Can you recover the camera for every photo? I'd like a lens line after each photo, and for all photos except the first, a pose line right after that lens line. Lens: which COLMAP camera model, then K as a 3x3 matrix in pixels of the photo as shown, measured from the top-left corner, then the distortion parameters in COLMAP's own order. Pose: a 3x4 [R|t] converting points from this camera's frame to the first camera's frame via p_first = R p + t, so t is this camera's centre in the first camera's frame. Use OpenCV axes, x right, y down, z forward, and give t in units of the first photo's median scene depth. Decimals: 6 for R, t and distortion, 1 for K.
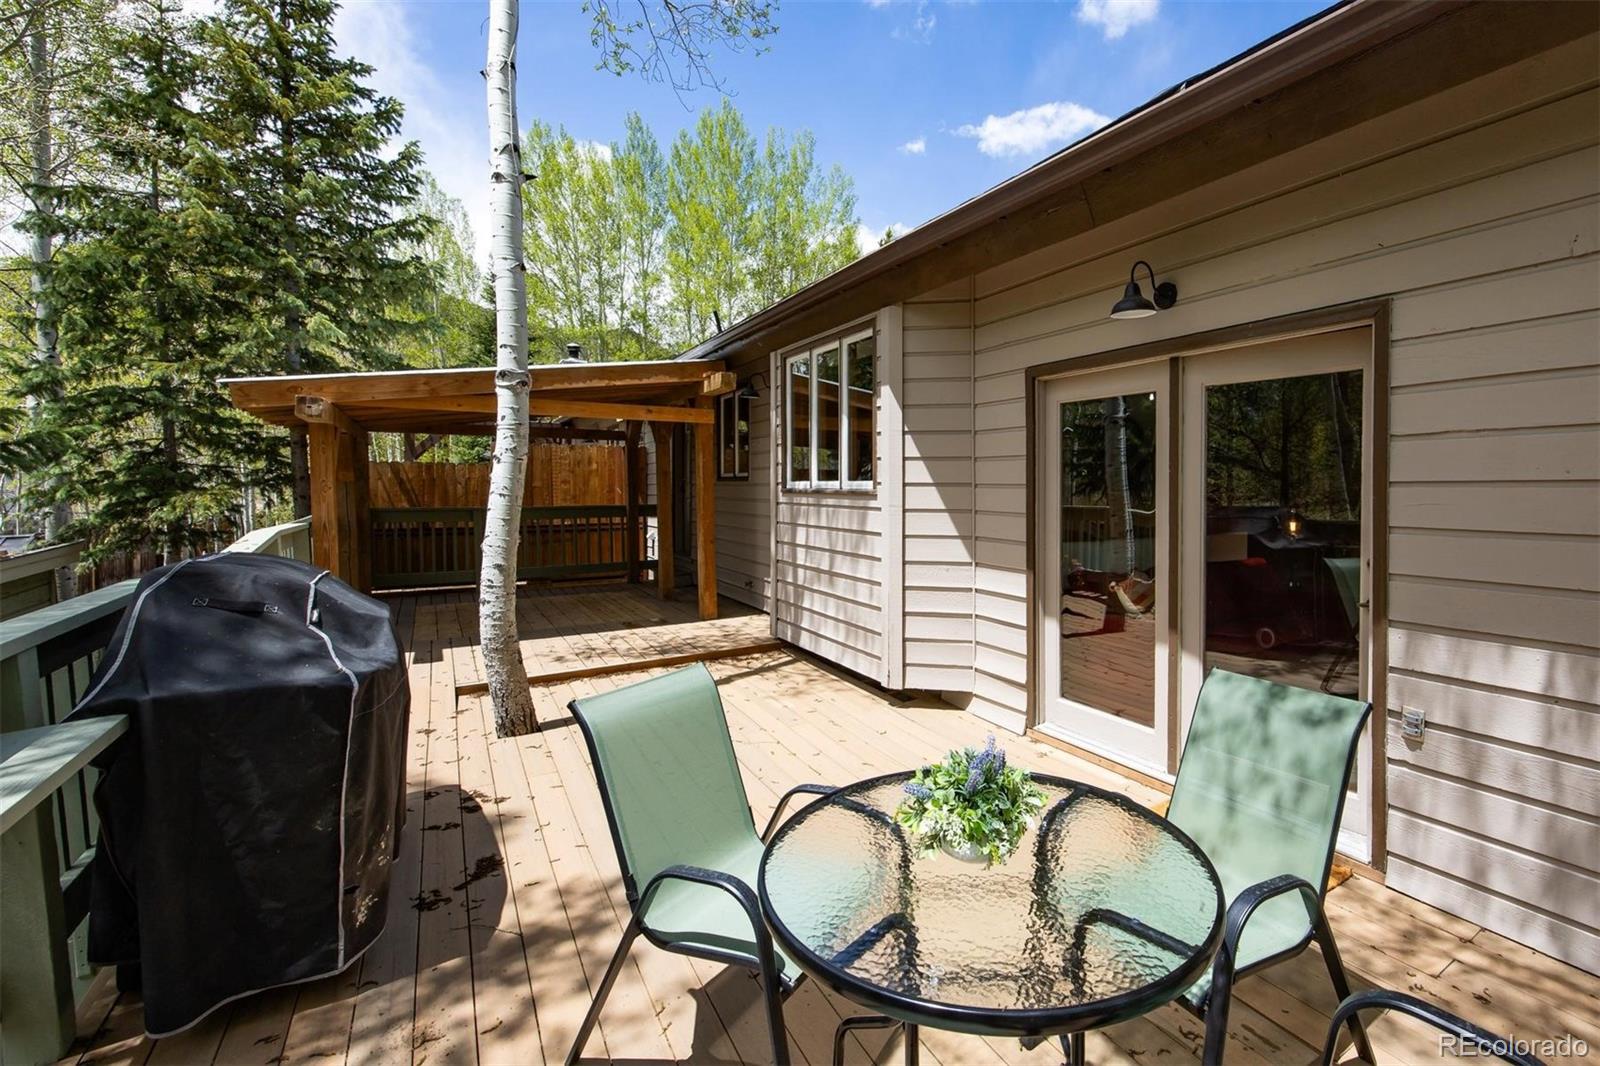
lens RADIAL K [[722.9, 0, 916.1], [0, 722.9, 496.9], [0, 0, 1]] dist [-0.002486, 0.000006]
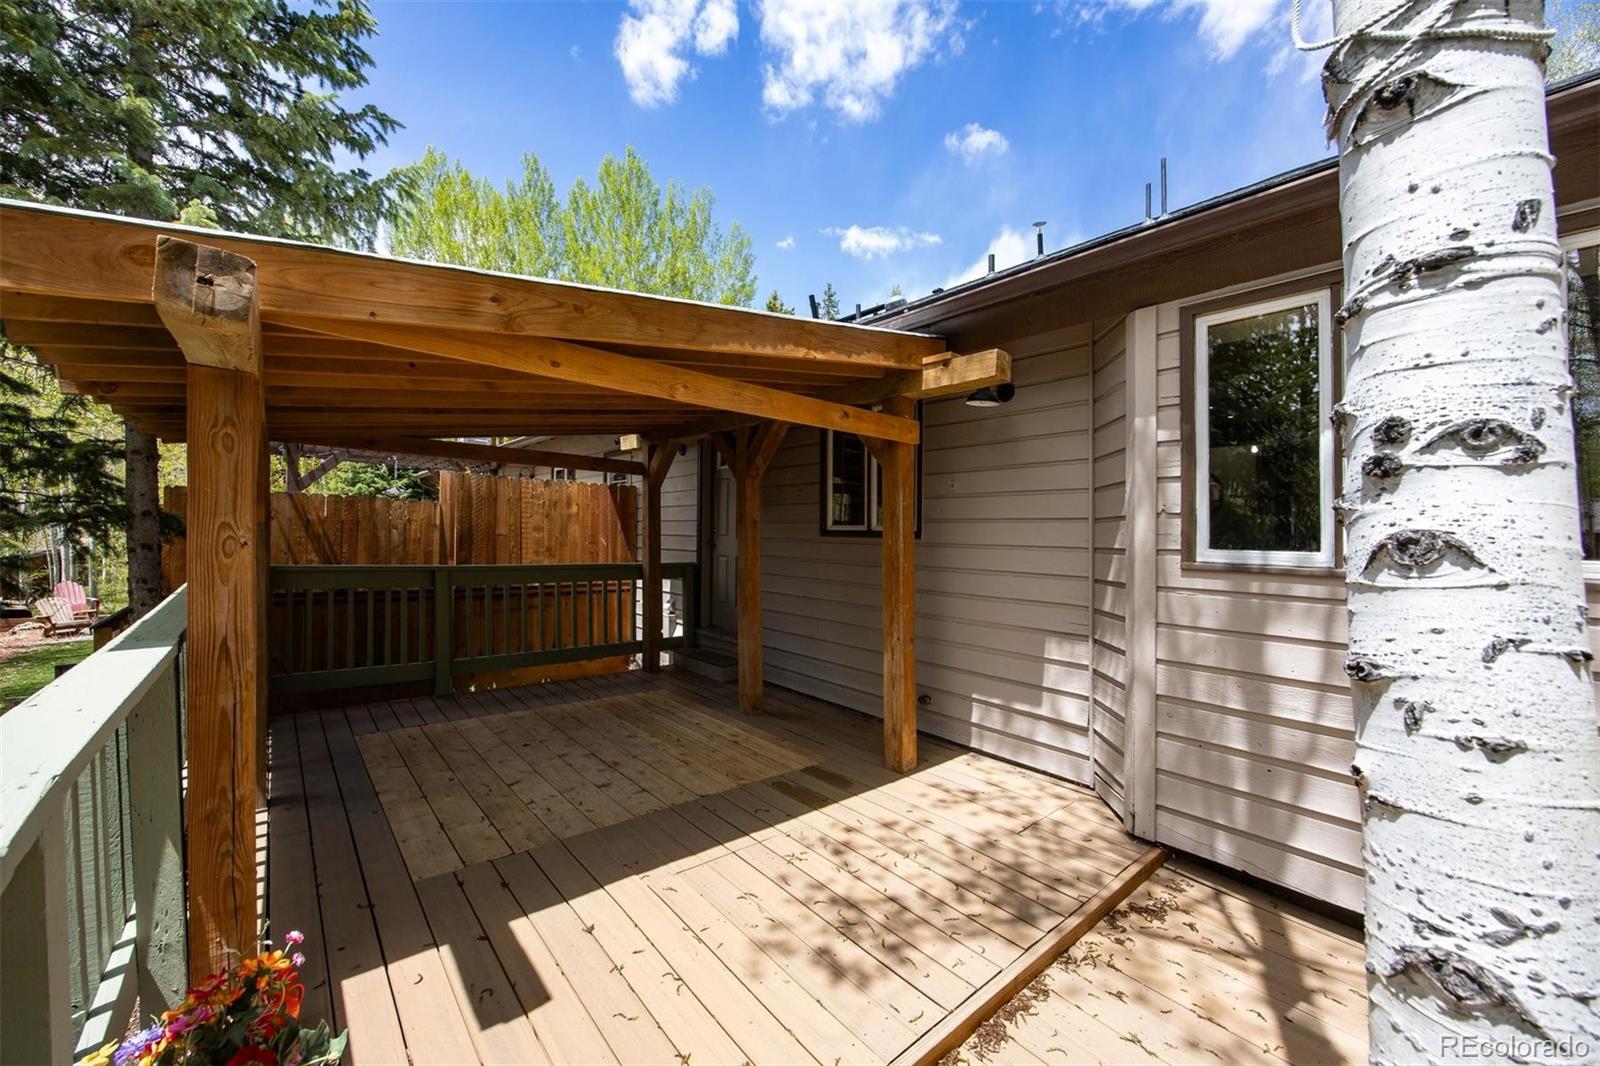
lens RADIAL K [[607.3, 0, 797.0], [0, 607.3, 536.0], [0, 0, 1]] dist [-0.000819, 0.000461]
pose [[0.992049, 0.025082, 0.123324, -0.386295], [-0.023322, 0.999605, -0.015692, -0.012715], [-0.123669, 0.012691, 0.992242, 0.445250]]
